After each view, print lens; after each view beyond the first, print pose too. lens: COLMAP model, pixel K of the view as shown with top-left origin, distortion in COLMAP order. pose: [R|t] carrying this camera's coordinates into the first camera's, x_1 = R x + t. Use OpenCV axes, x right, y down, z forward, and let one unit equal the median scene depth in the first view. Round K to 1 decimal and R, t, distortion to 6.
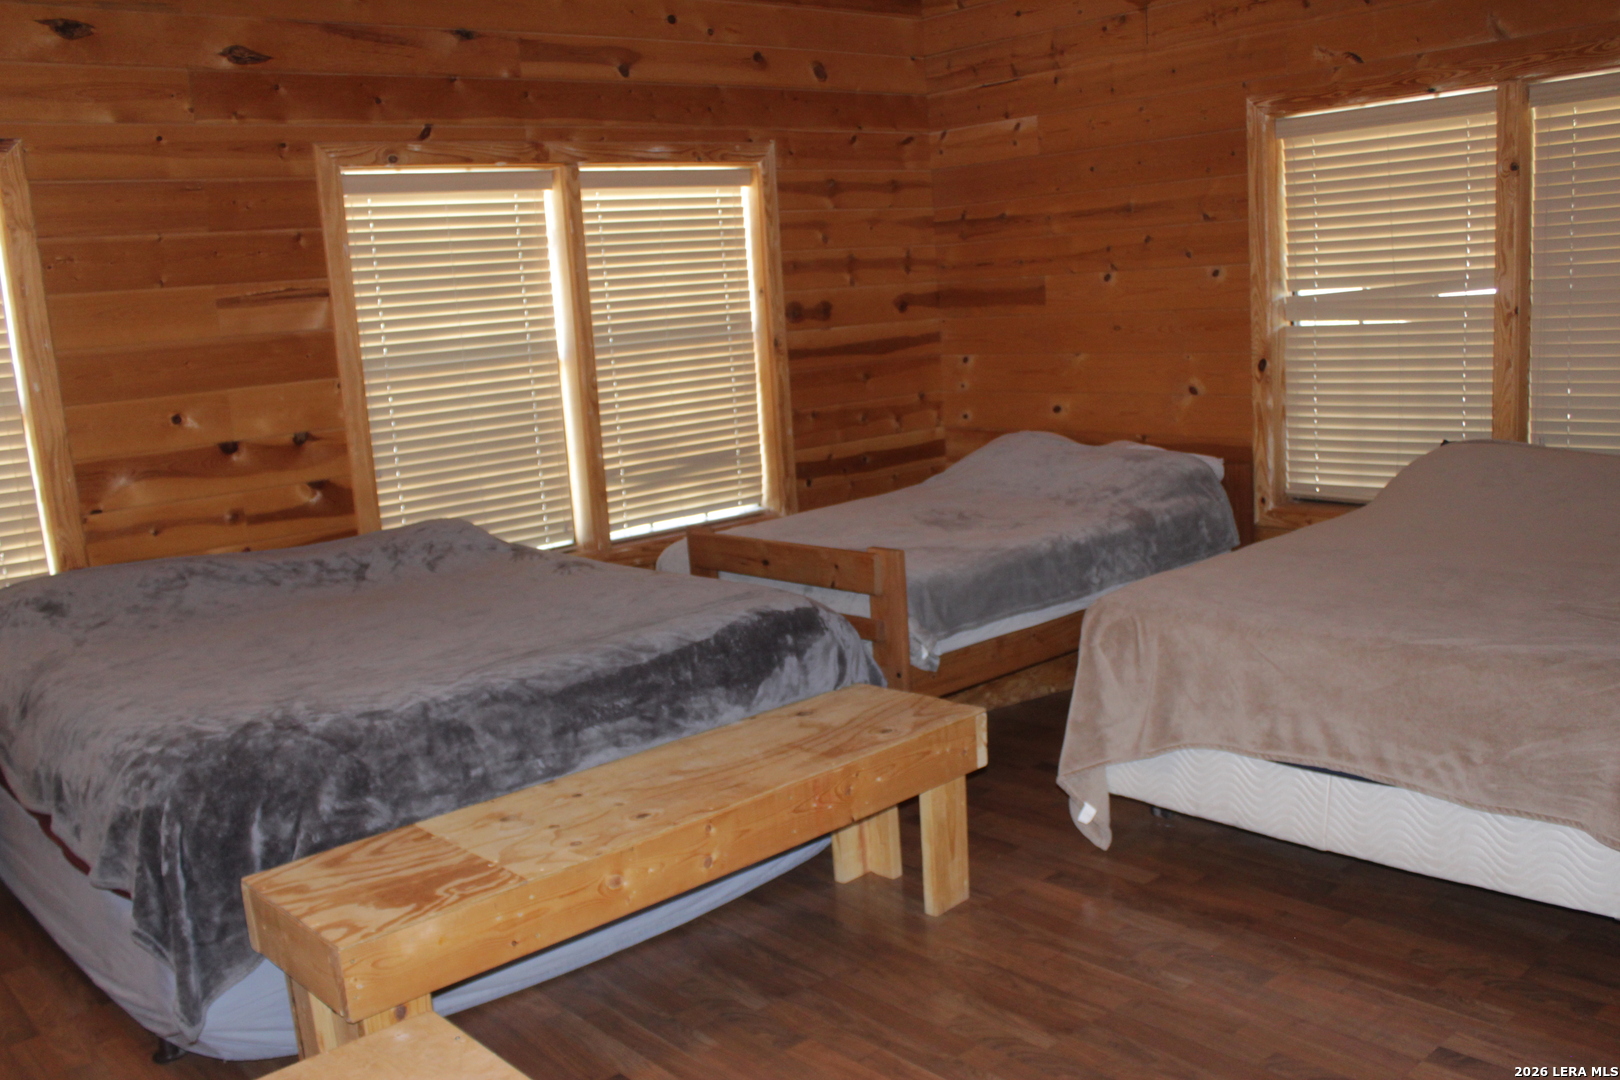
lens RADIAL K [[1509.9, 0, 808.4], [0, 1509.9, 542.7], [0, 0, 1]] dist [0.001055, 0.000000]
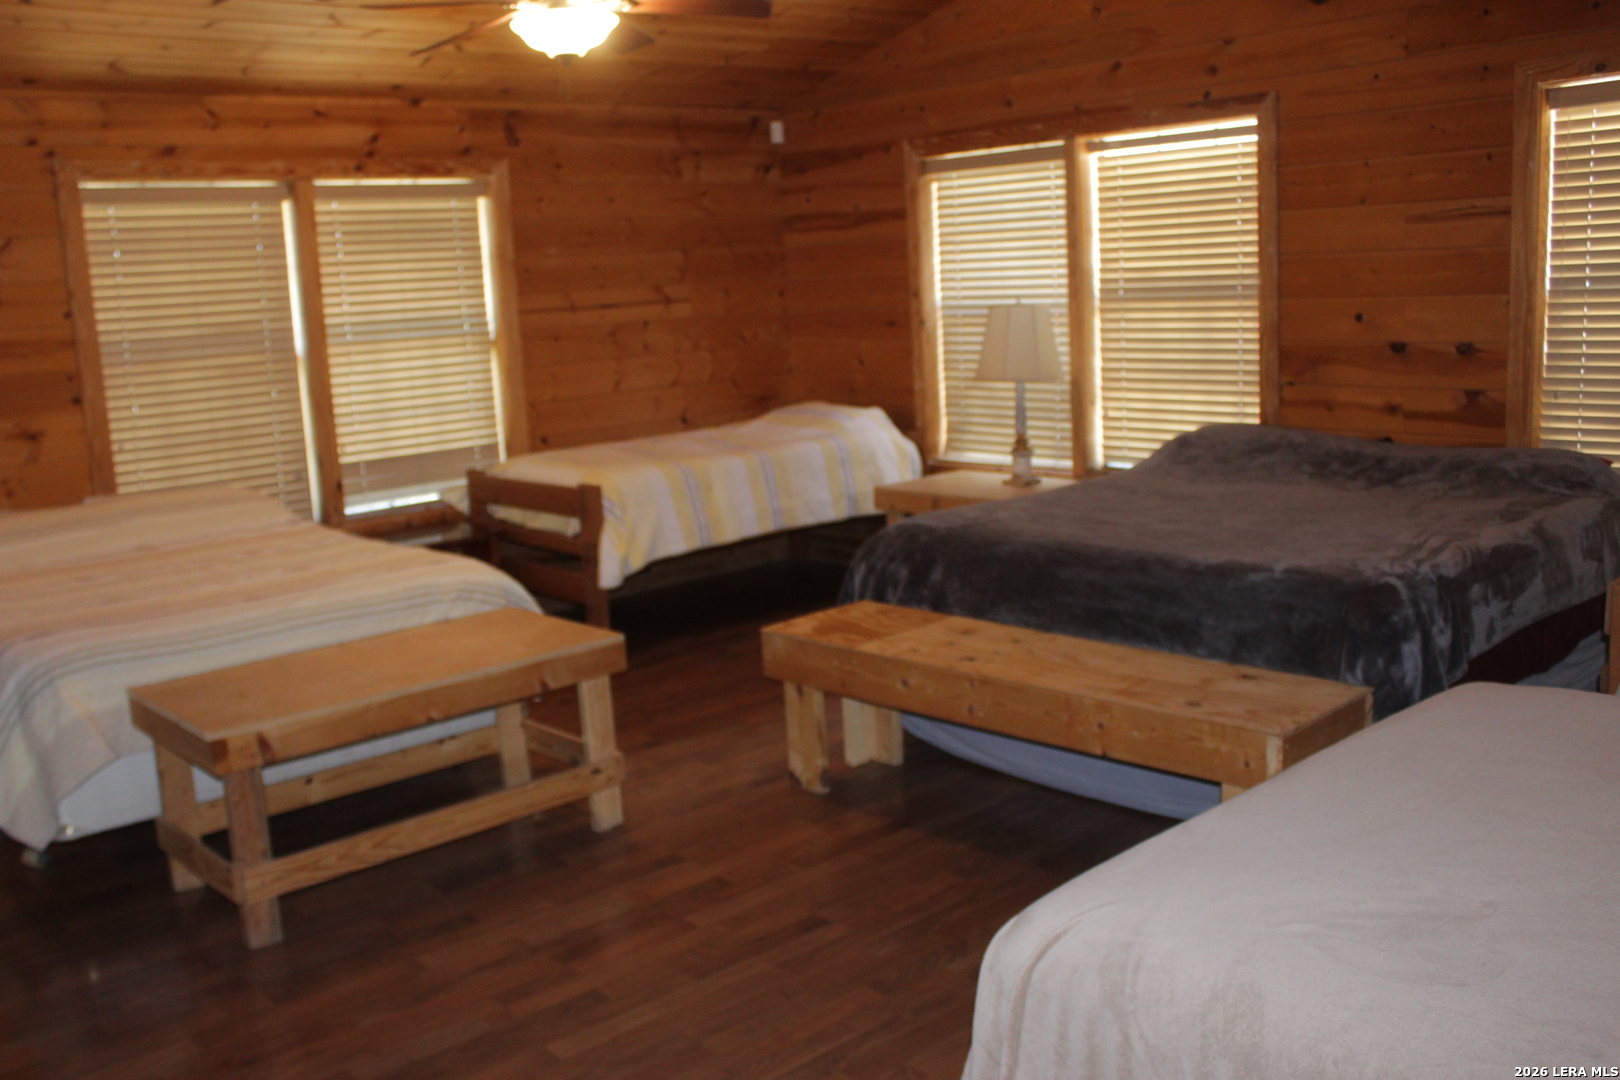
lens RADIAL K [[1509.9, 0, 807.9], [0, 1509.9, 537.2], [0, 0, 1]] dist [0.001055, 0.000000]
pose [[0.022814, 0.242412, -0.969905, 0.733955], [-0.130903, 0.962529, 0.237490, -0.136782], [0.991133, 0.121546, 0.053692, 0.513607]]
